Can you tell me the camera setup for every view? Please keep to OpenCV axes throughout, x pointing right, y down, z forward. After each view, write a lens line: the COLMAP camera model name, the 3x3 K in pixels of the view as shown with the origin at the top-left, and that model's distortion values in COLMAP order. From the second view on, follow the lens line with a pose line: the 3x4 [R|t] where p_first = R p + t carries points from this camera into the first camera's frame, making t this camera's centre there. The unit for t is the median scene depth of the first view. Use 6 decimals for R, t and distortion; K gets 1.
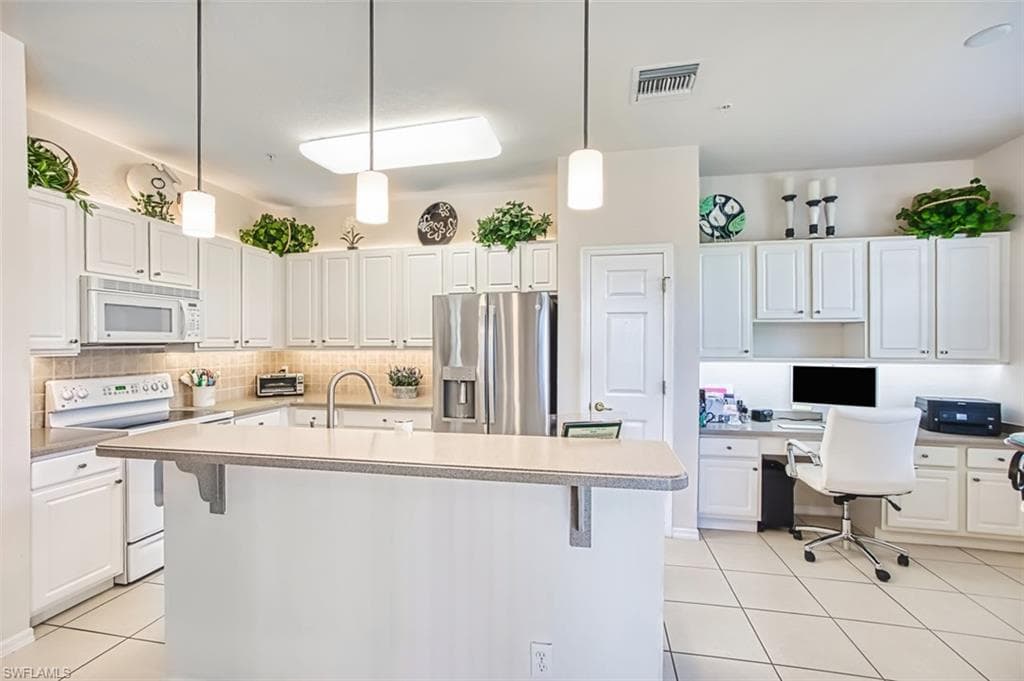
lens RADIAL K [[420.3, 0, 512.0], [0, 420.3, 340.5], [0, 0, 1]] dist [-0.000242, -0.000034]
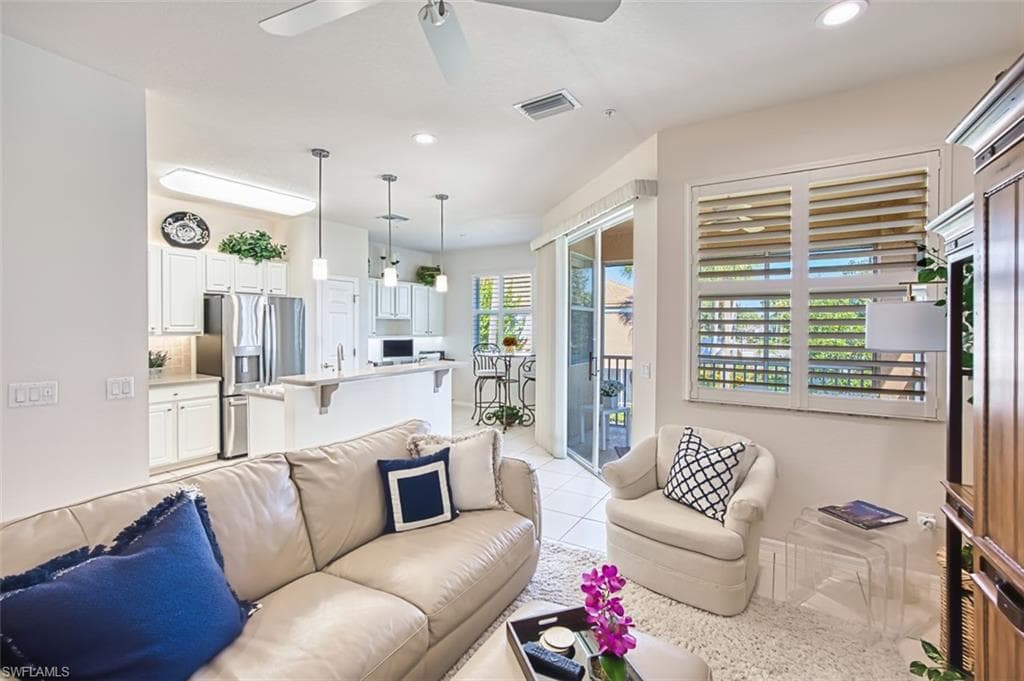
lens RADIAL K [[448.9, 0, 511.6], [0, 448.9, 327.0], [0, 0, 1]] dist [-0.000191, -0.000014]
pose [[0.353752, 0.000517, 0.935339, -1.197325], [-0.004257, 0.999990, 0.001058, -0.007638], [-0.935330, -0.004355, 0.353751, -0.367749]]
